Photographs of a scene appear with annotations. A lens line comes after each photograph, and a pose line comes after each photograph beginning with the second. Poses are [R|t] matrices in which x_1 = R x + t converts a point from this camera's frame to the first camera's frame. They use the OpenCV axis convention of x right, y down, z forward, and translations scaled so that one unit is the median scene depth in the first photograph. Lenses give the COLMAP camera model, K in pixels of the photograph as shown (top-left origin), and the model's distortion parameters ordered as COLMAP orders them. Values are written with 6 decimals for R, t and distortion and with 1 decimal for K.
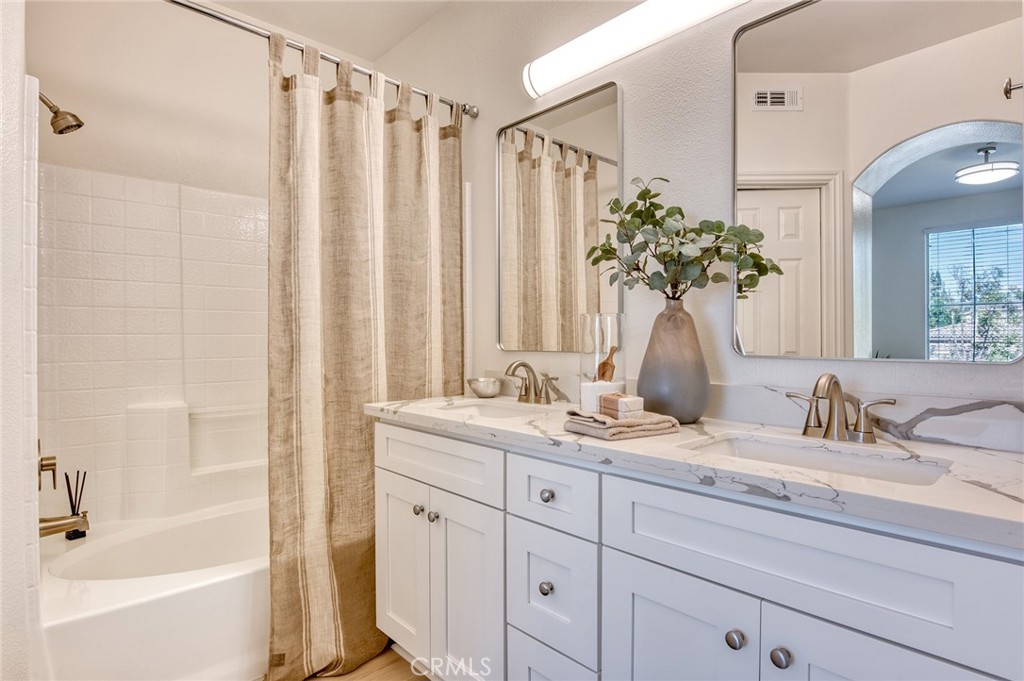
lens RADIAL K [[523.0, 0, 513.2], [0, 523.0, 345.6], [0, 0, 1]] dist [-0.025158, -0.000306]
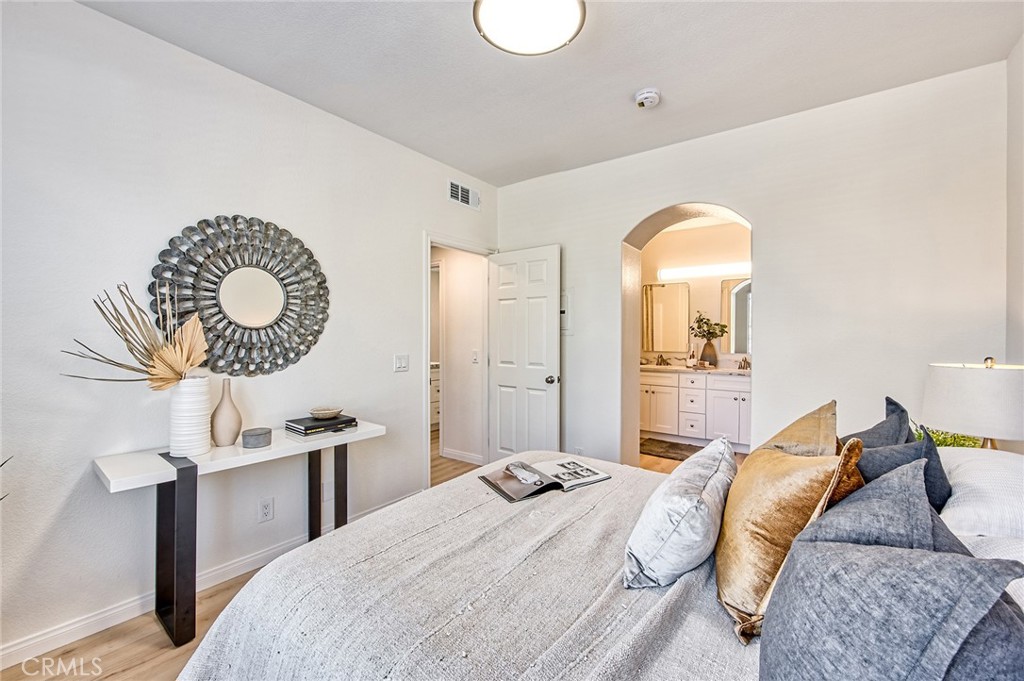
lens RADIAL K [[413.1, 0, 514.4], [0, 413.1, 335.0], [0, 0, 1]] dist [-0.003115, -0.001588]
pose [[0.988554, 0.012018, 0.150390, -1.857257], [-0.011496, 0.999924, -0.004342, -0.101529], [-0.150431, 0.002564, 0.988617, -2.225393]]
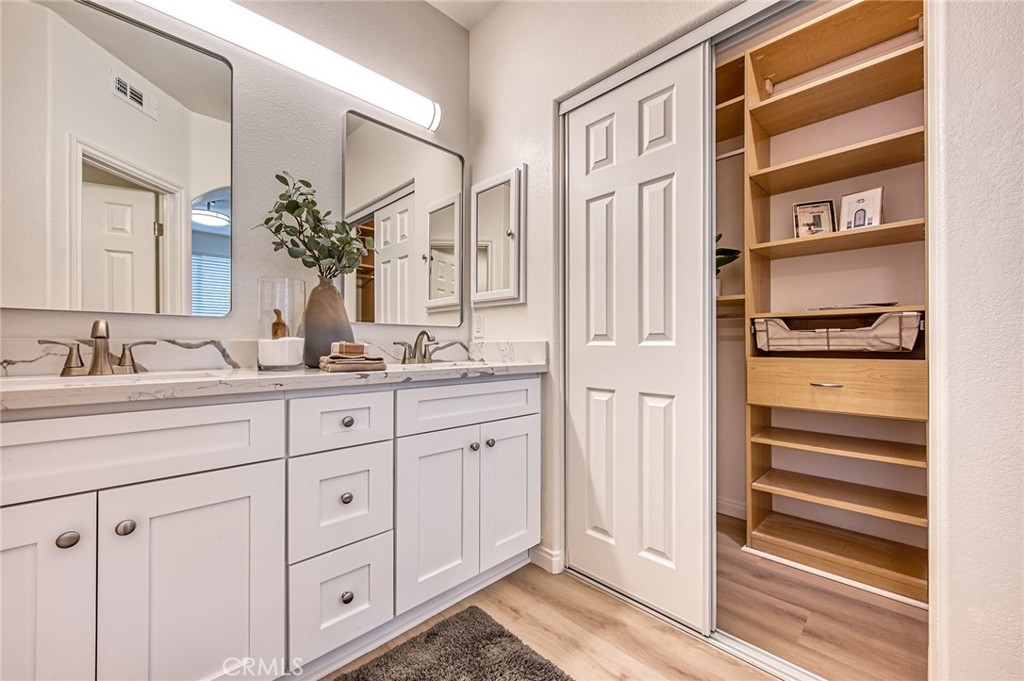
lens RADIAL K [[413.1, 0, 519.7], [0, 413.1, 342.4], [0, 0, 1]] dist [-0.003115, -0.001588]
pose [[-0.042079, 0.012813, 0.999032, -0.780729], [0.005973, 0.999903, -0.012572, 0.096524], [-0.999096, 0.005438, -0.042151, 0.531583]]
